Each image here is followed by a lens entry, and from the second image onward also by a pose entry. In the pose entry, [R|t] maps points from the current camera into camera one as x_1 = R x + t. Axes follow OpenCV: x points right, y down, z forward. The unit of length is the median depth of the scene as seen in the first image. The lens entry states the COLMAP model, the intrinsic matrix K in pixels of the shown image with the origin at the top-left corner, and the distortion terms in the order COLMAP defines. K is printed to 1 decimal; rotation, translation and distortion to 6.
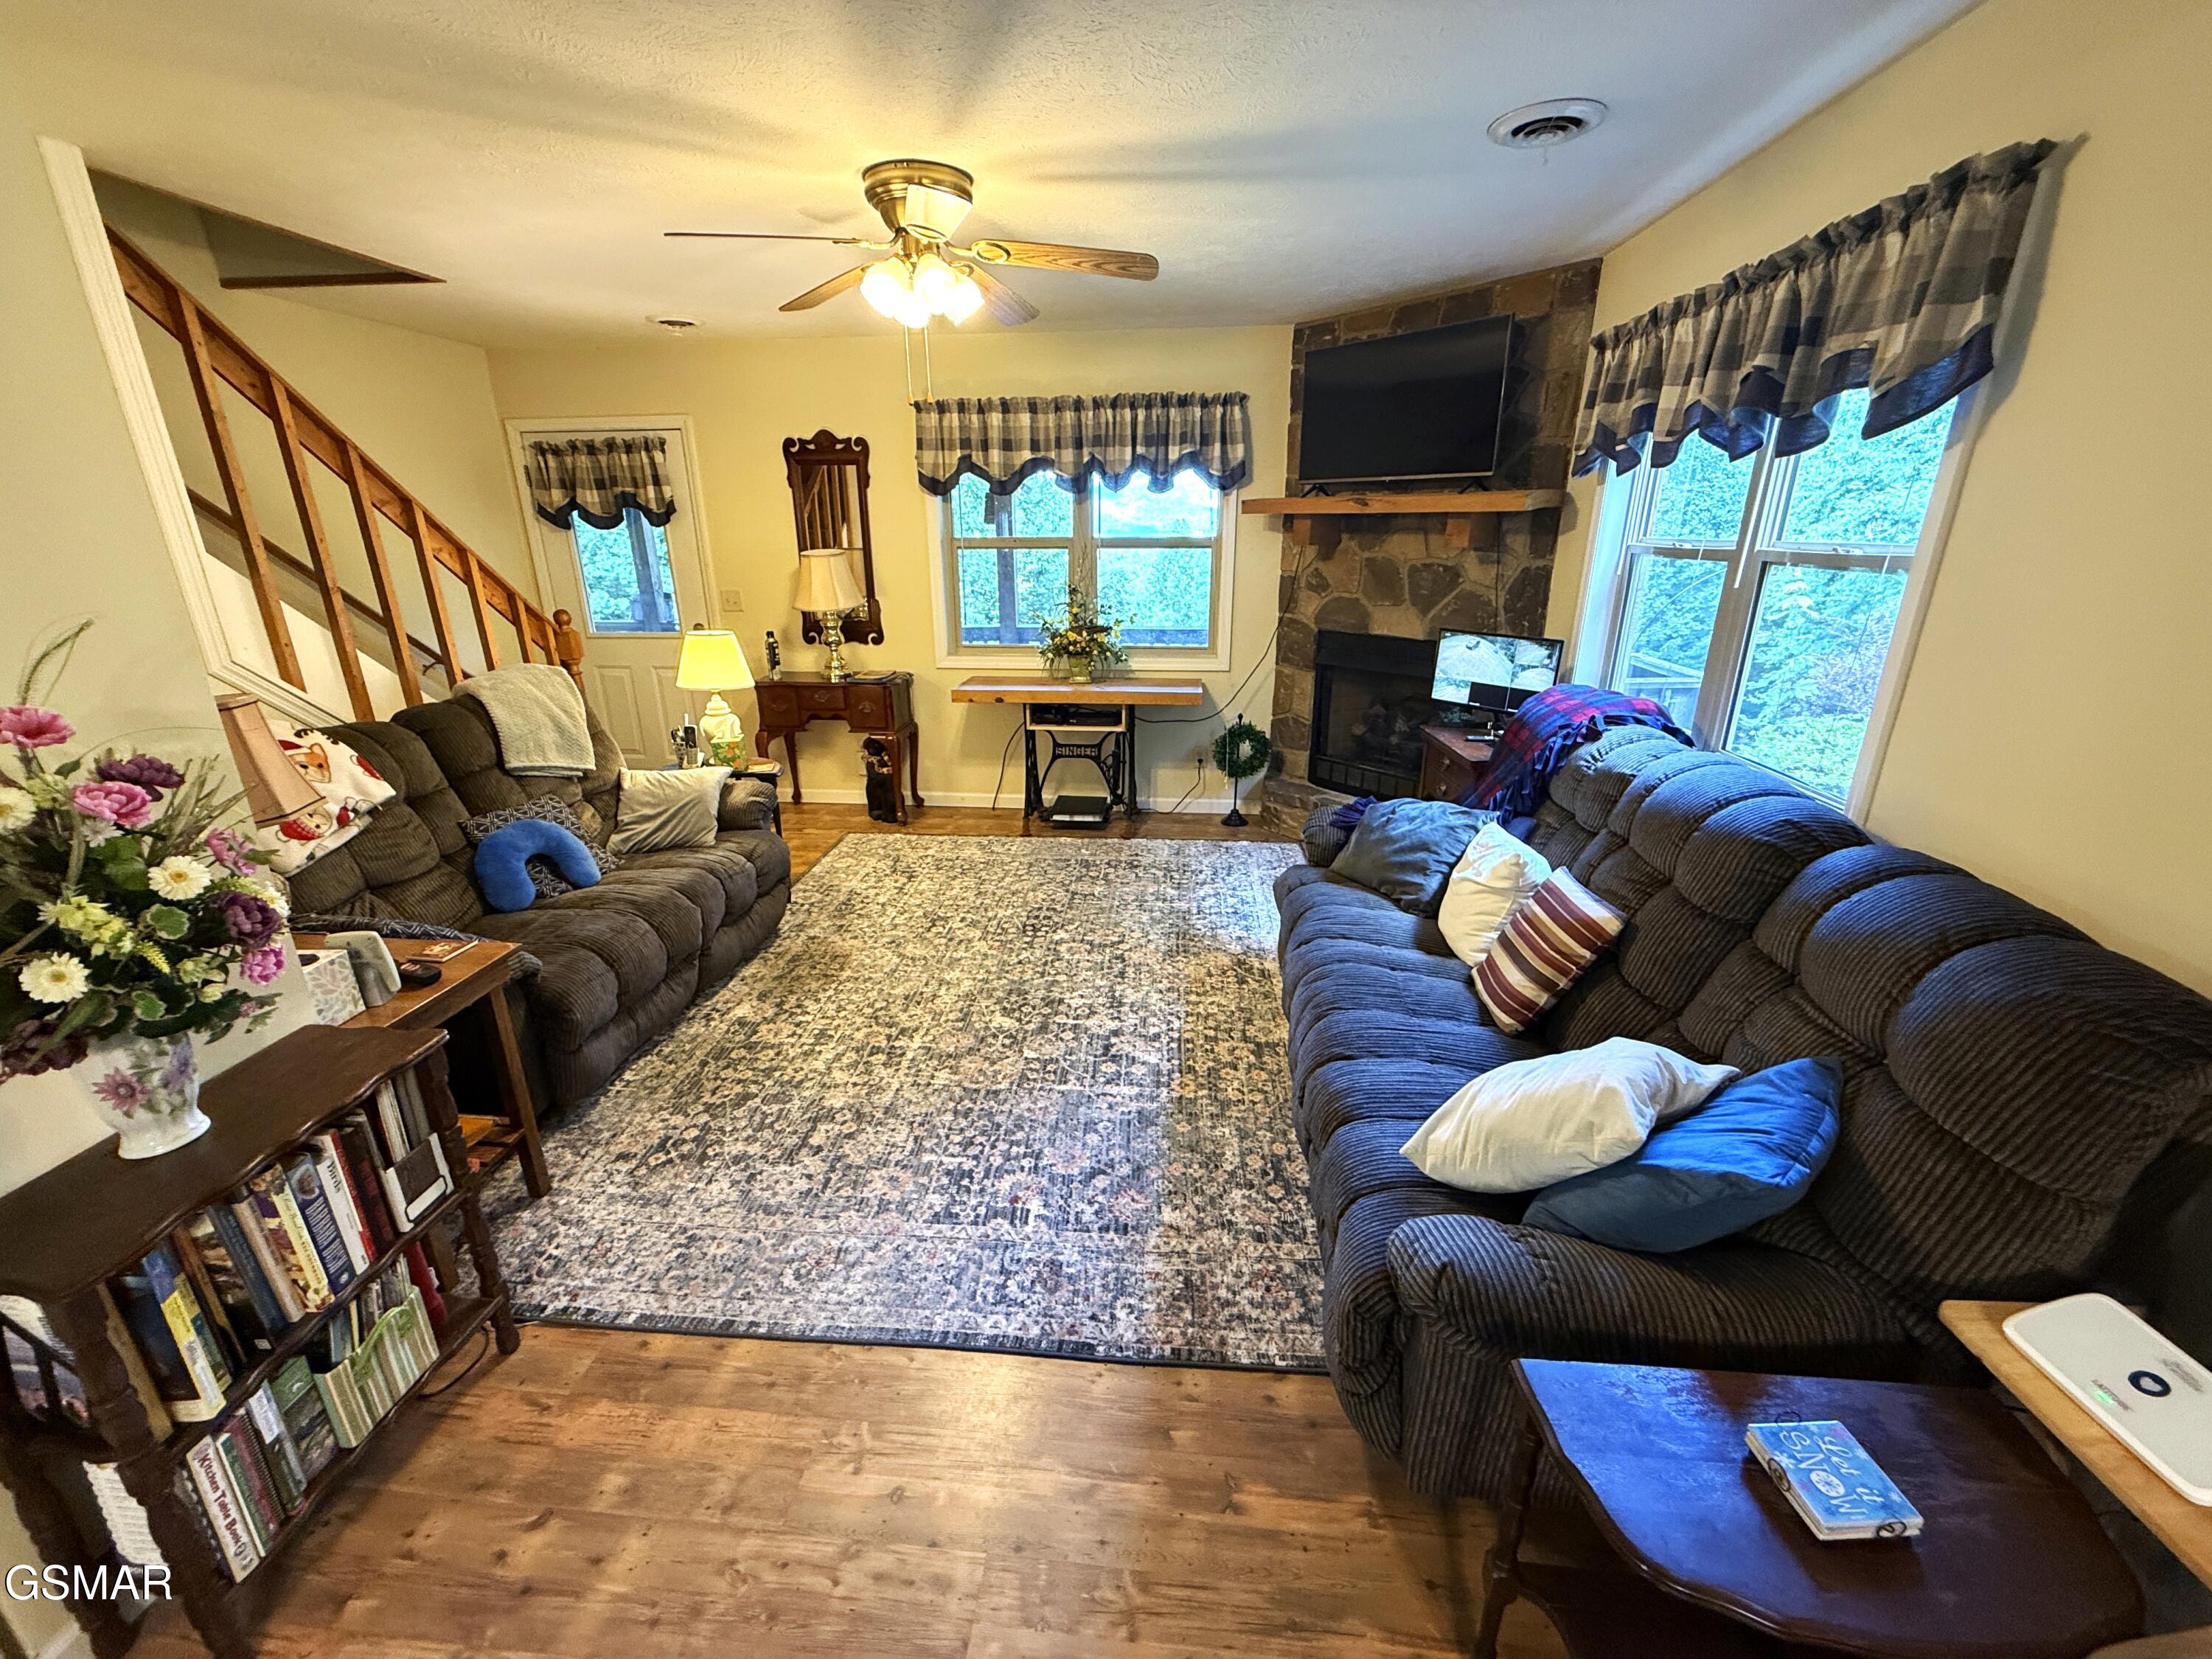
lens RADIAL K [[885.0, 0, 1097.6], [0, 885.0, 825.6], [0, 0, 1]] dist [0.002119, -0.000412]
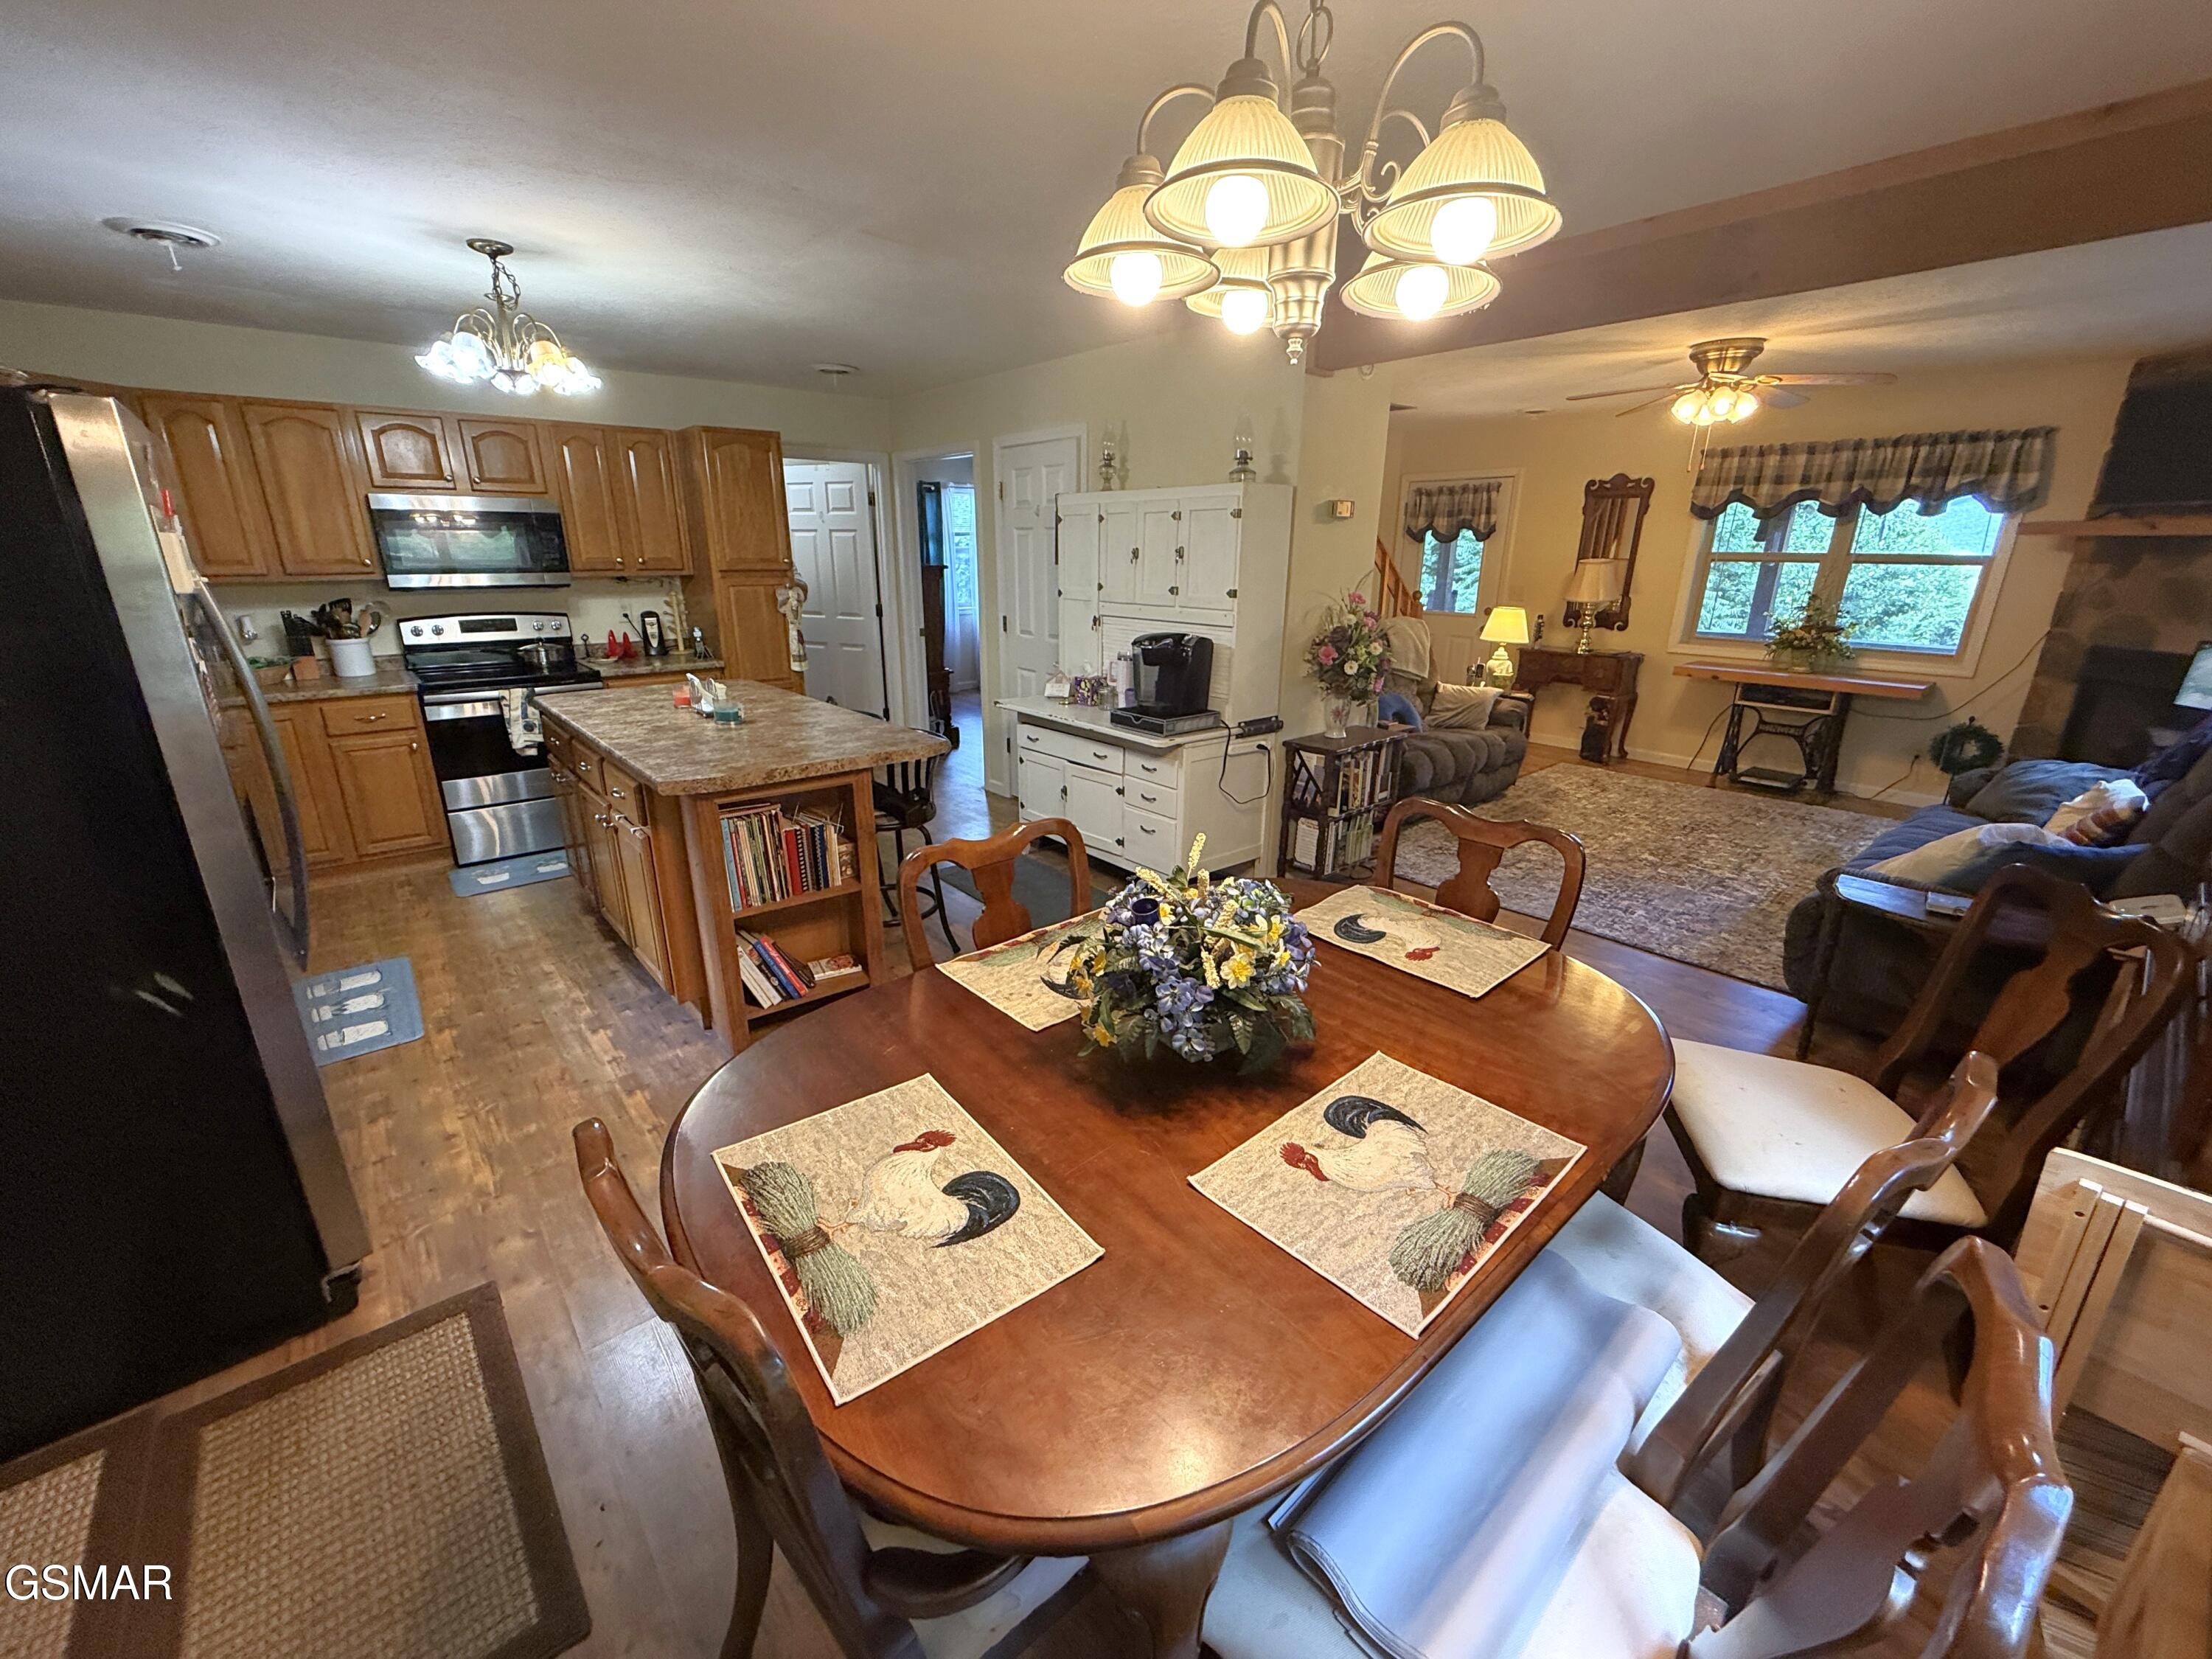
lens RADIAL K [[885.0, 0, 1097.6], [0, 885.0, 825.6], [0, 0, 1]] dist [0.002119, -0.000412]
pose [[0.721822, 0.219962, -0.656194, 0.136680], [-0.228982, 0.970653, 0.073489, 0.182577], [0.653101, 0.097211, 0.751005, -0.547834]]
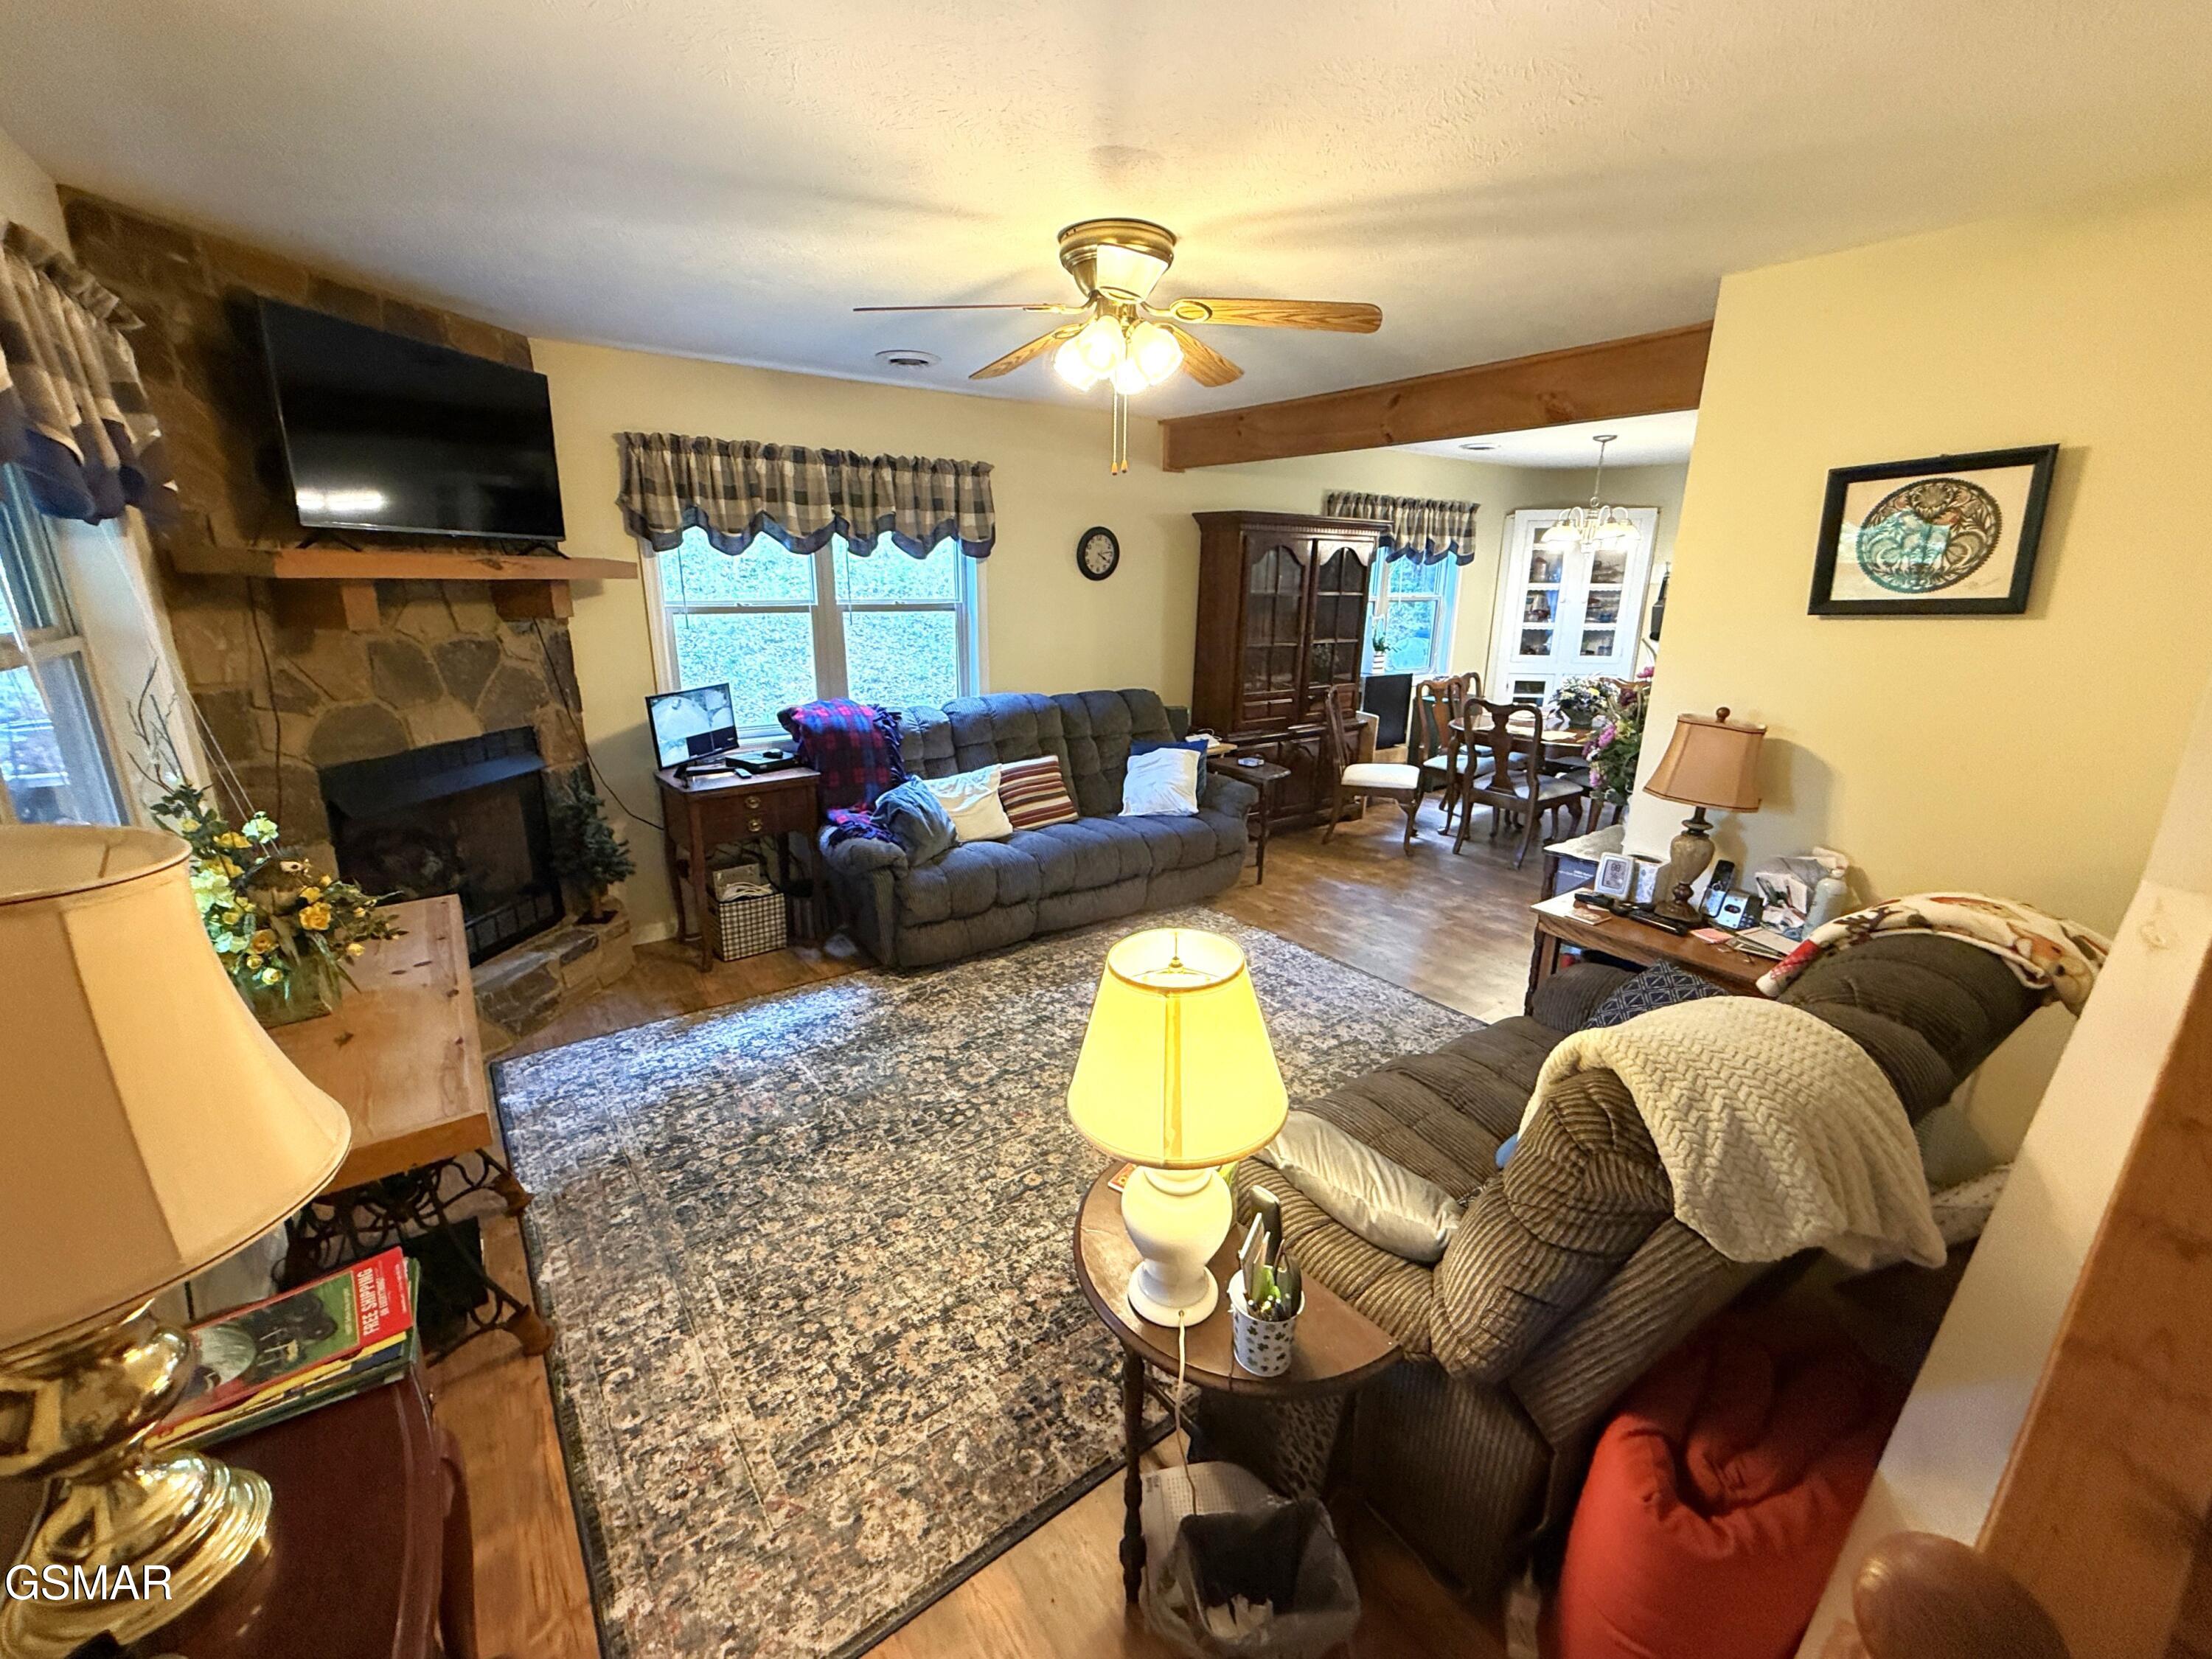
lens RADIAL K [[898.7, 0, 1105.2], [0, 898.7, 826.5], [0, 0, 1]] dist [-0.000211, -0.000120]
pose [[-0.670935, -0.197613, 0.714699, -0.538603], [0.235181, 0.857364, 0.457840, -0.343179], [-0.703232, 0.475265, -0.528761, 0.976773]]
